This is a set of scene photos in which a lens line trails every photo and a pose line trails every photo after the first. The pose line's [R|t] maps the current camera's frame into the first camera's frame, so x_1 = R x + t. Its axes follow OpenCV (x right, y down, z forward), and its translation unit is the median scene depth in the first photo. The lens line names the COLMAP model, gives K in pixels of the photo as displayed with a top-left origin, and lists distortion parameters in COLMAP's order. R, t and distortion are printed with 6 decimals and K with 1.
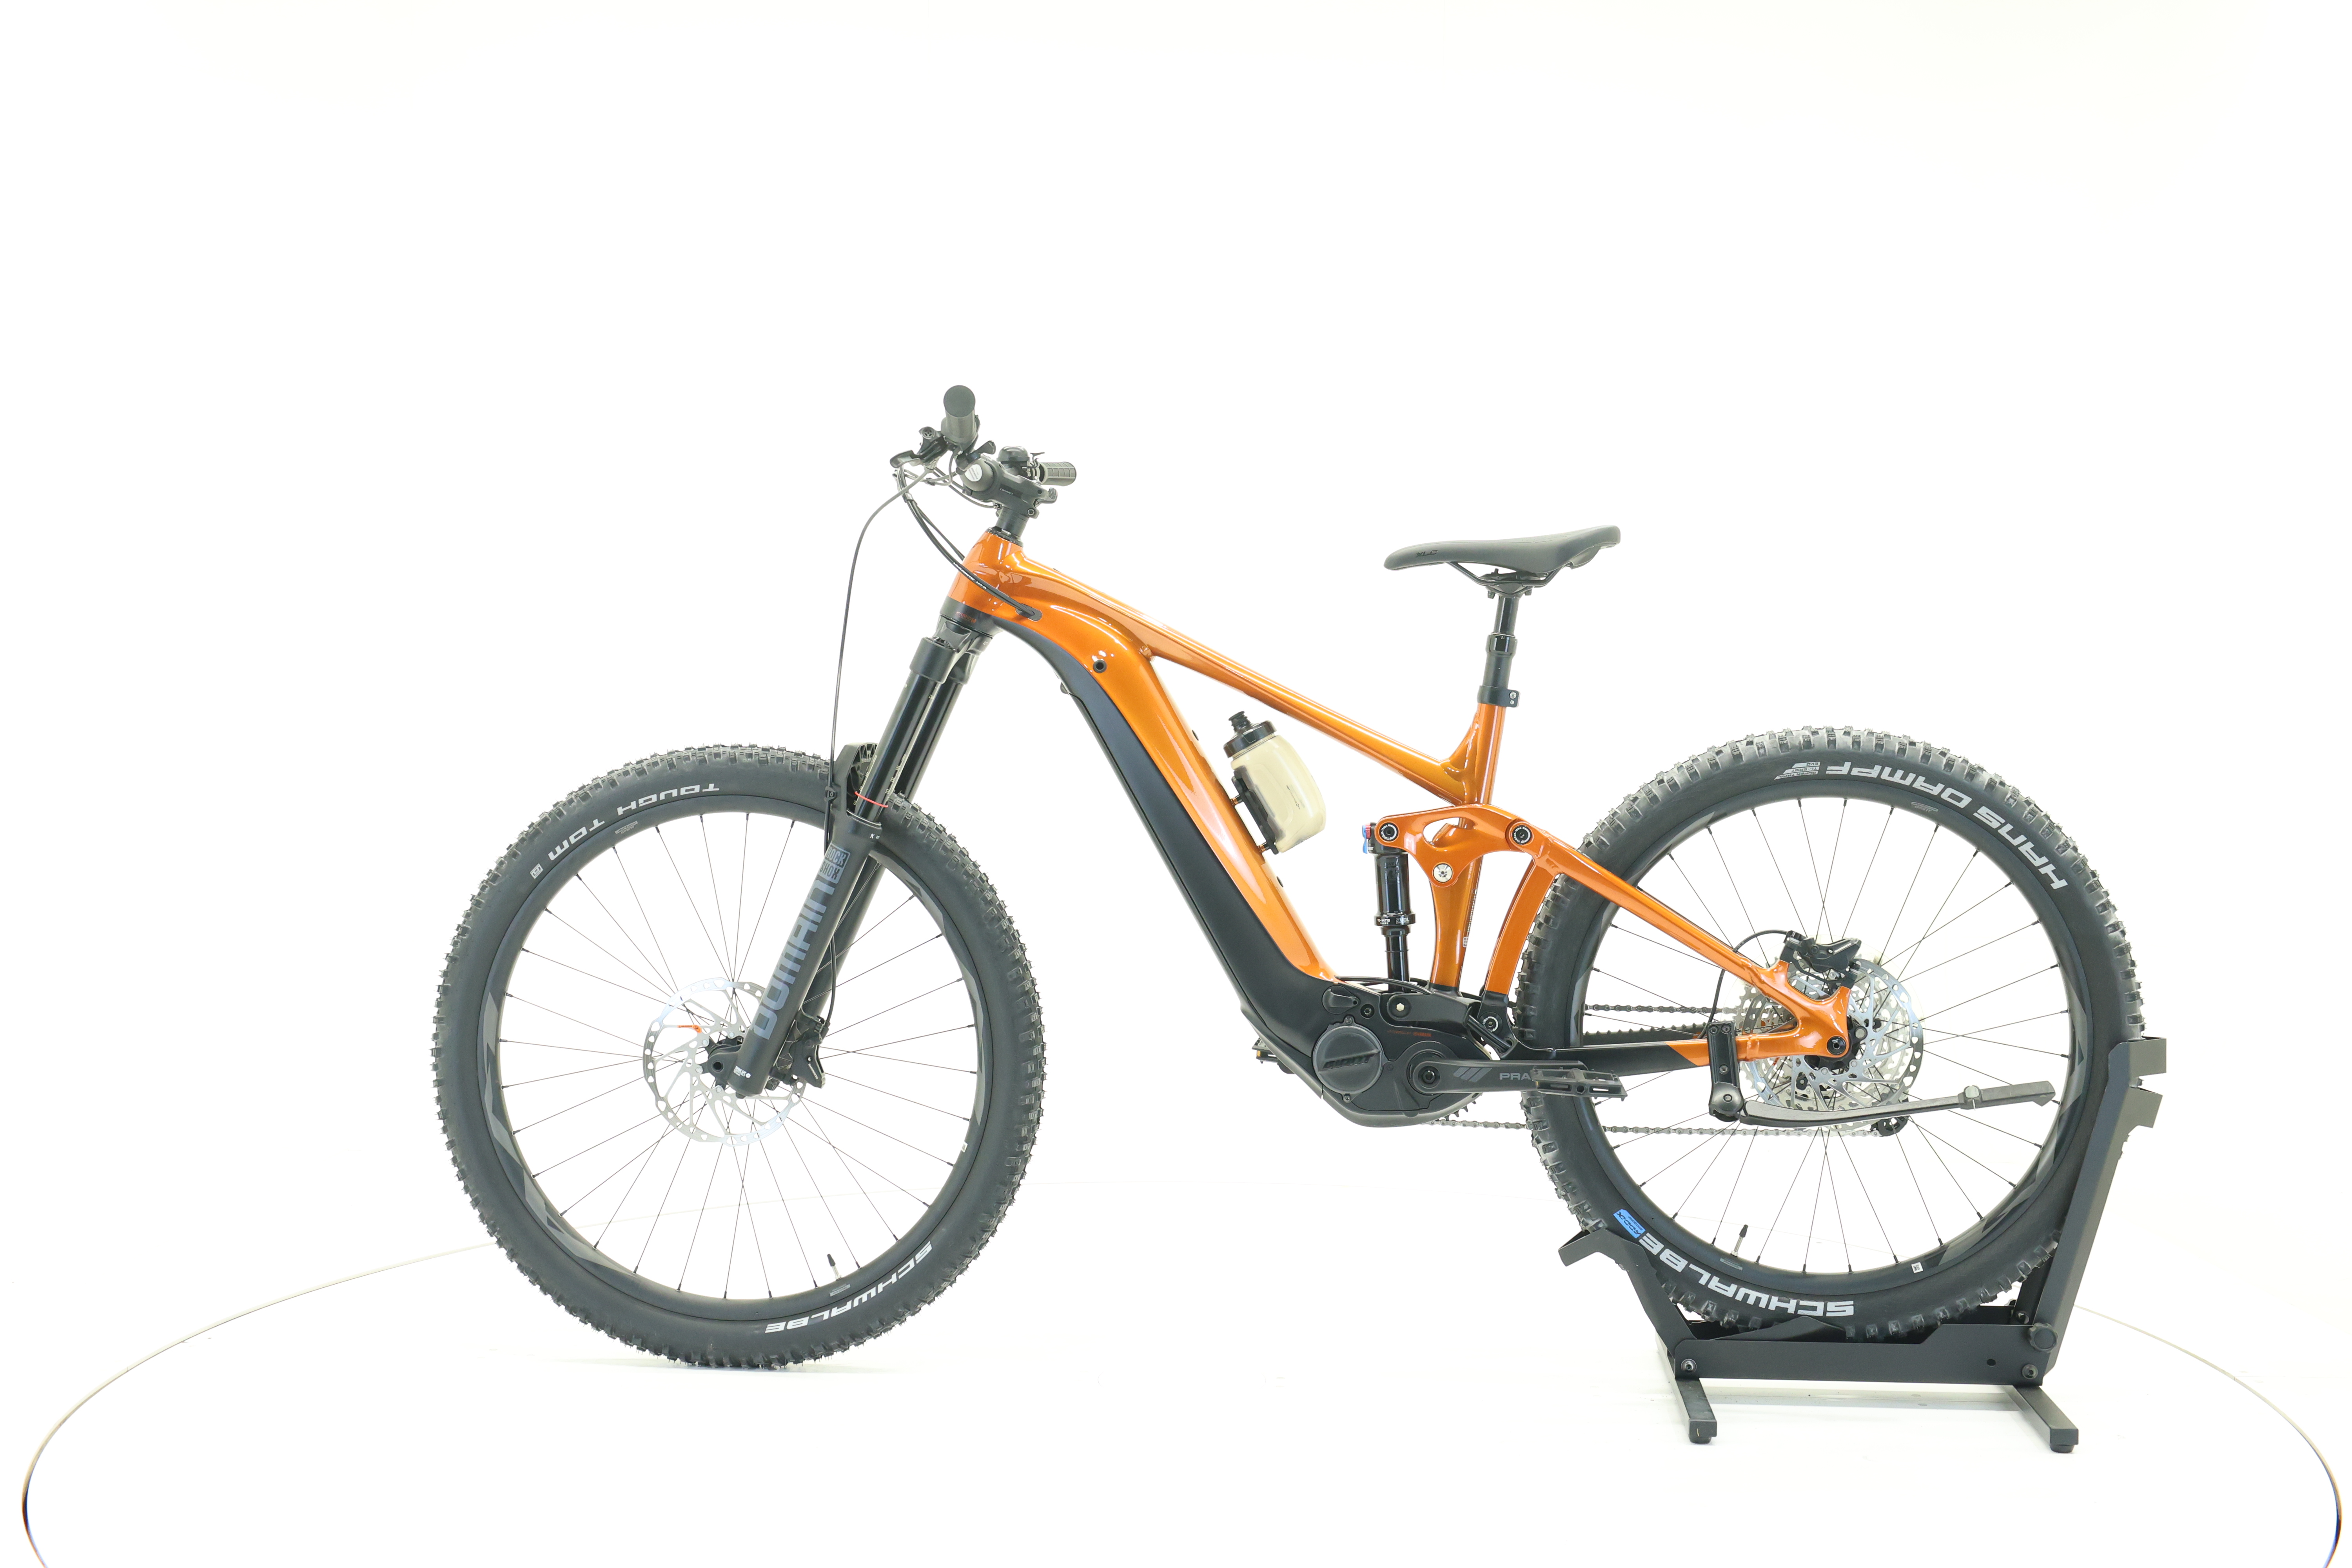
lens RADIAL K [[2508.9, 0, 1176.0], [0, 2508.9, 784.0], [0, 0, 1]] dist [-0.006922, -0.006539]
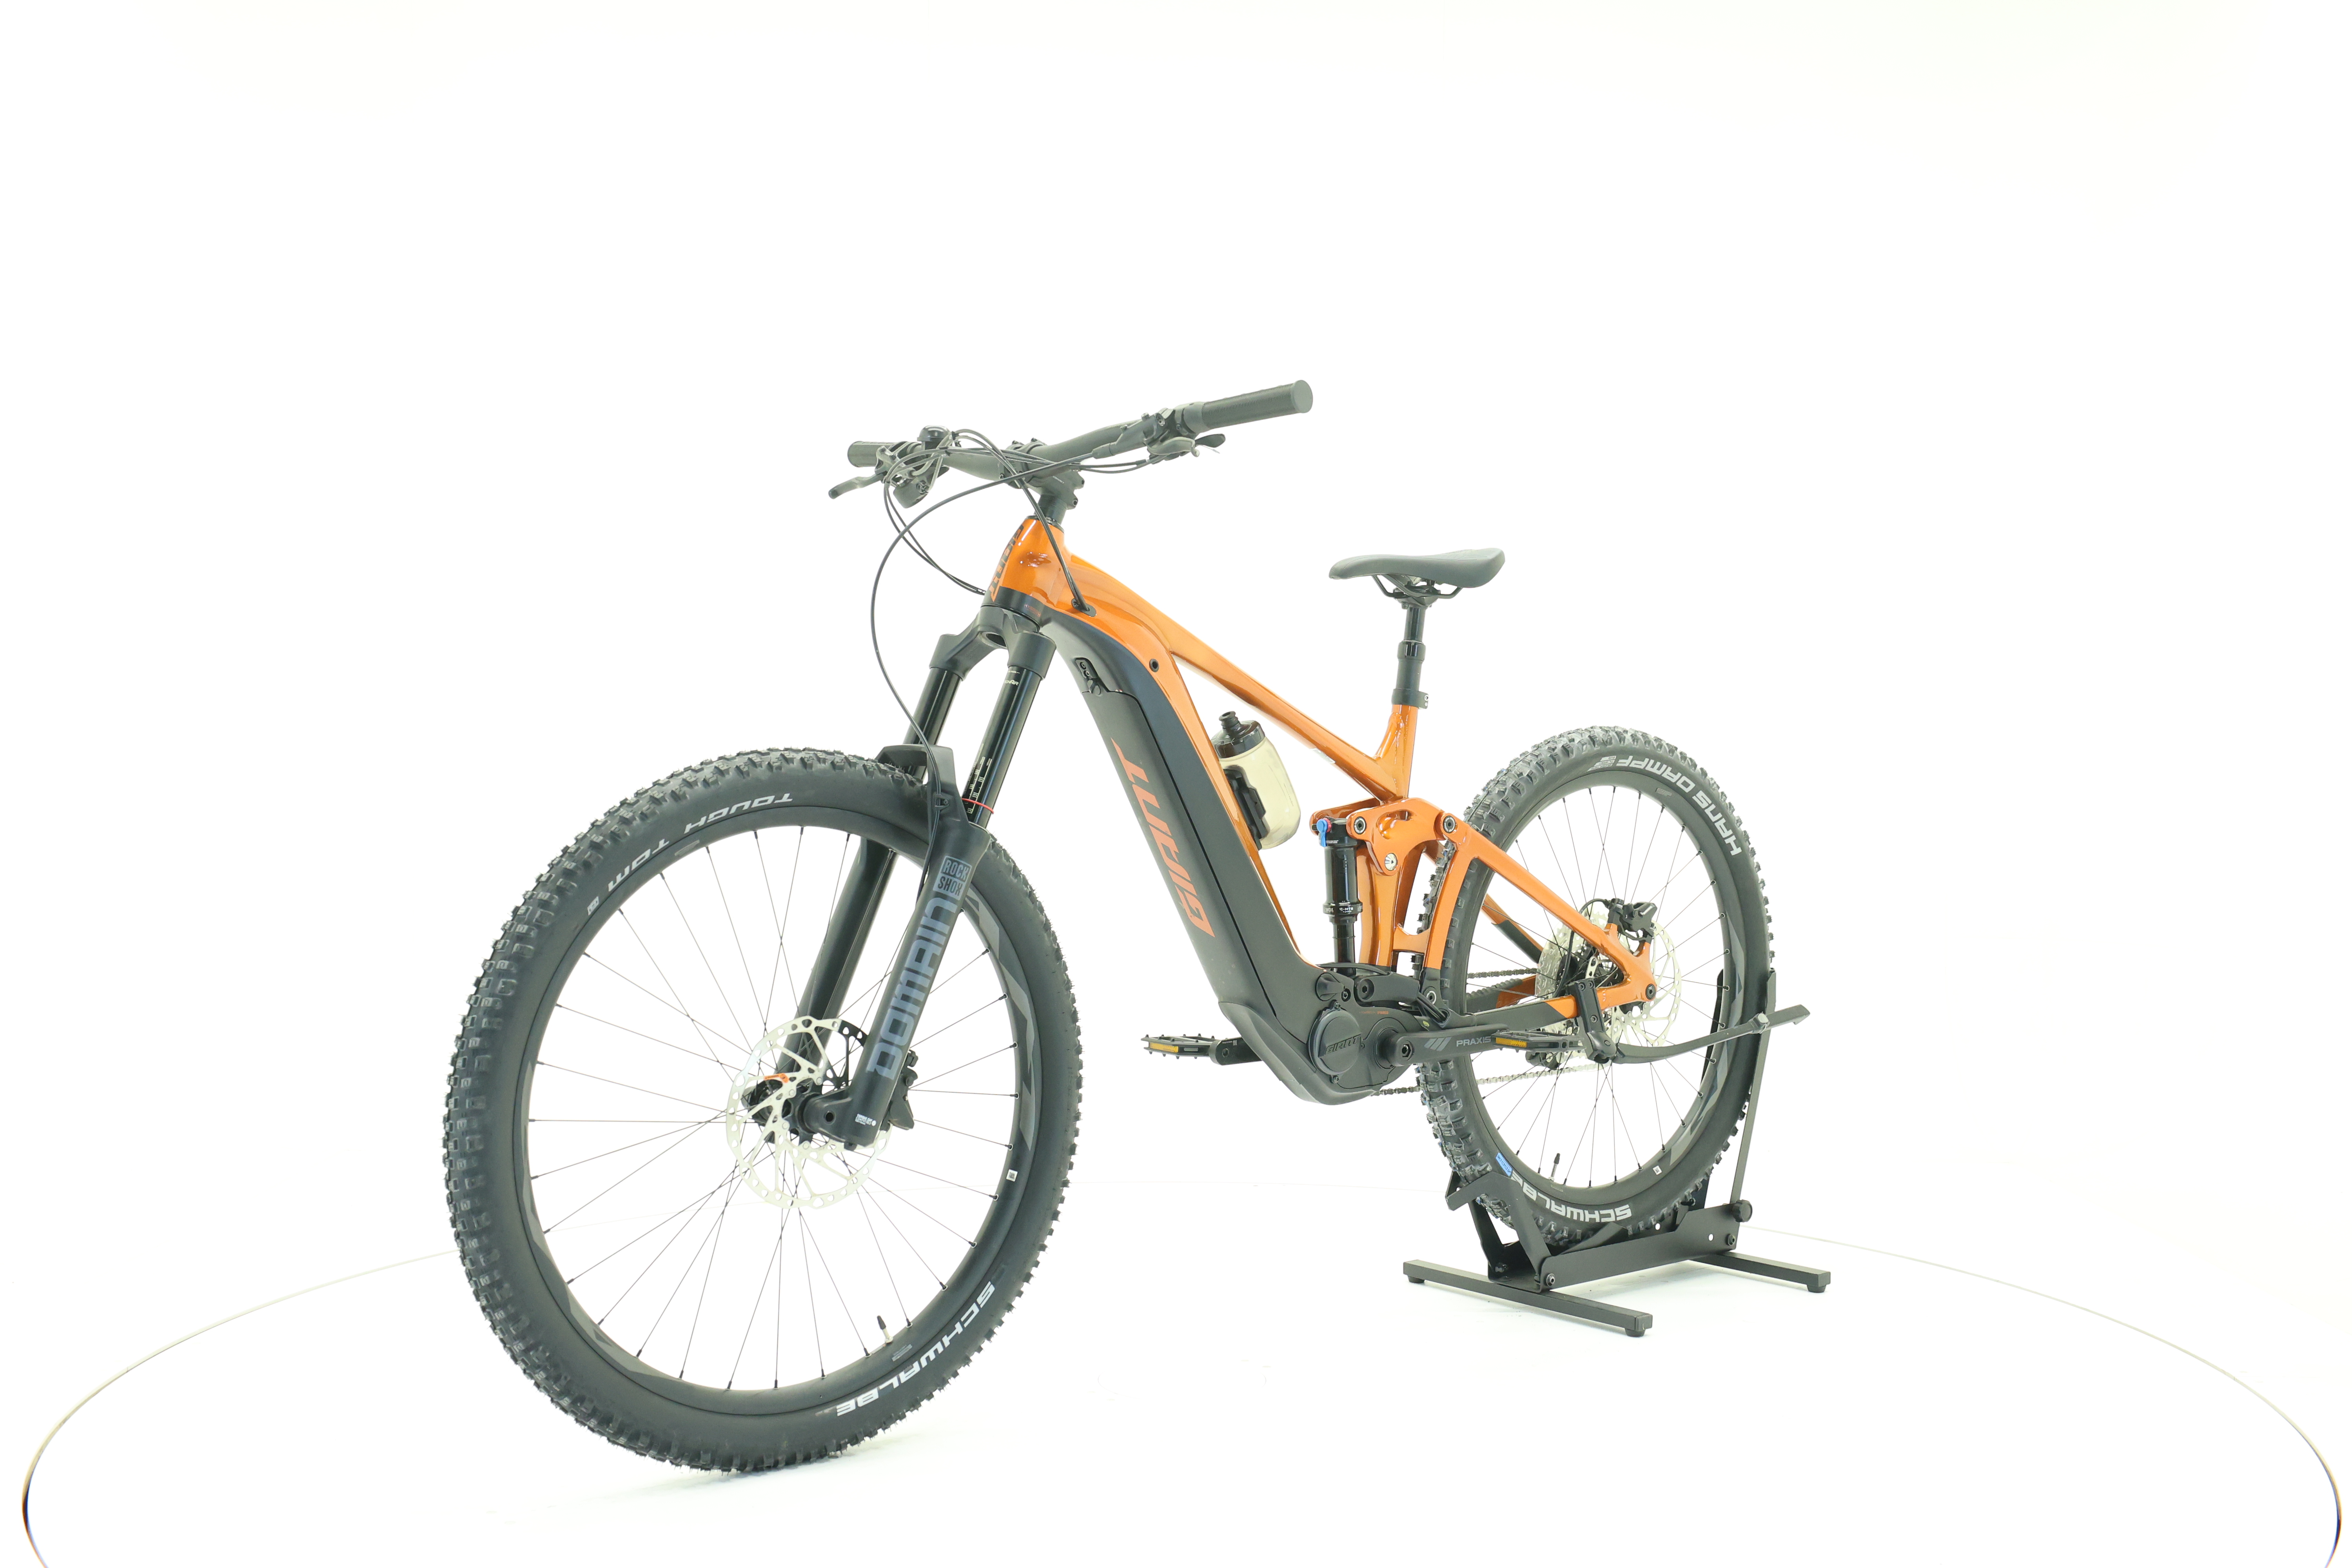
lens RADIAL K [[2508.9, 0, 1176.0], [0, 2508.9, 784.0], [0, 0, 1]] dist [-0.006922, -0.006539]
pose [[0.704208, -0.017217, 0.709785, -0.720896], [0.016030, 0.999837, 0.008348, -0.008603], [-0.709813, 0.005499, 0.704369, 0.302261]]
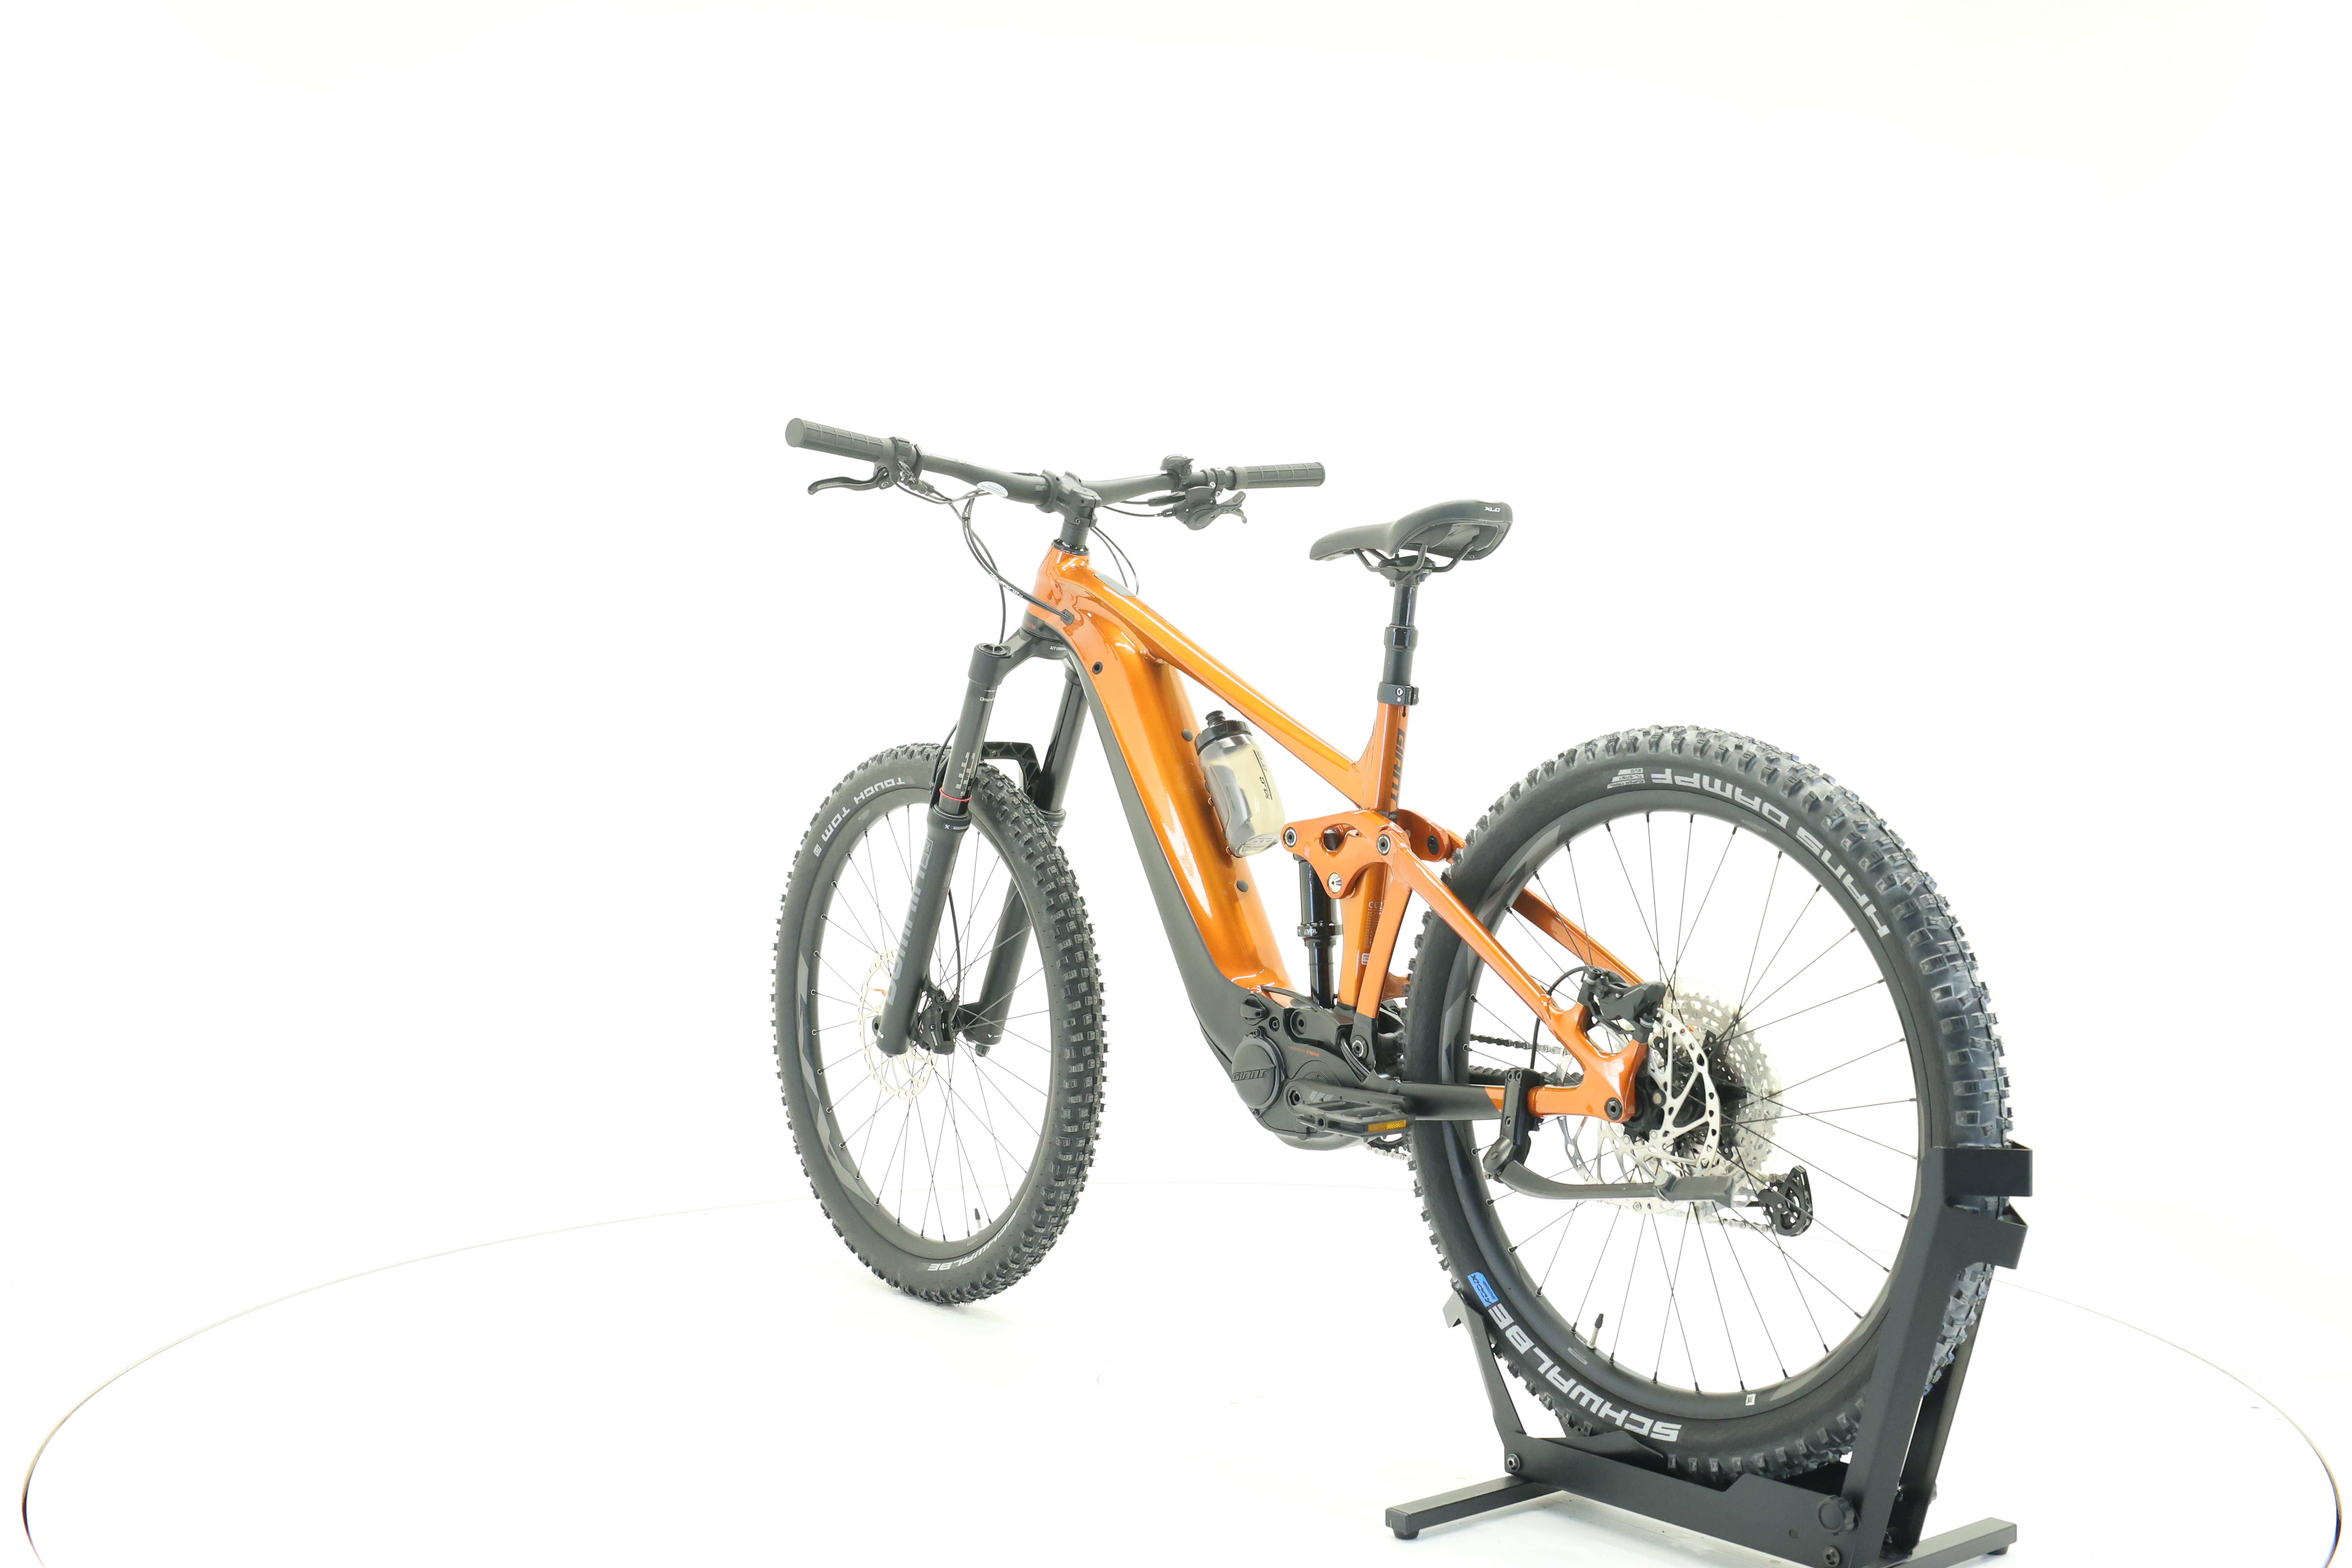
lens RADIAL K [[2508.9, 0, 1176.0], [0, 2508.9, 784.0], [0, 0, 1]] dist [-0.006922, -0.006539]
pose [[0.704444, 0.015363, -0.709593, 0.722346], [-0.019710, 0.999804, 0.002079, -0.002128], [0.709486, 0.012522, 0.704608, 0.297523]]
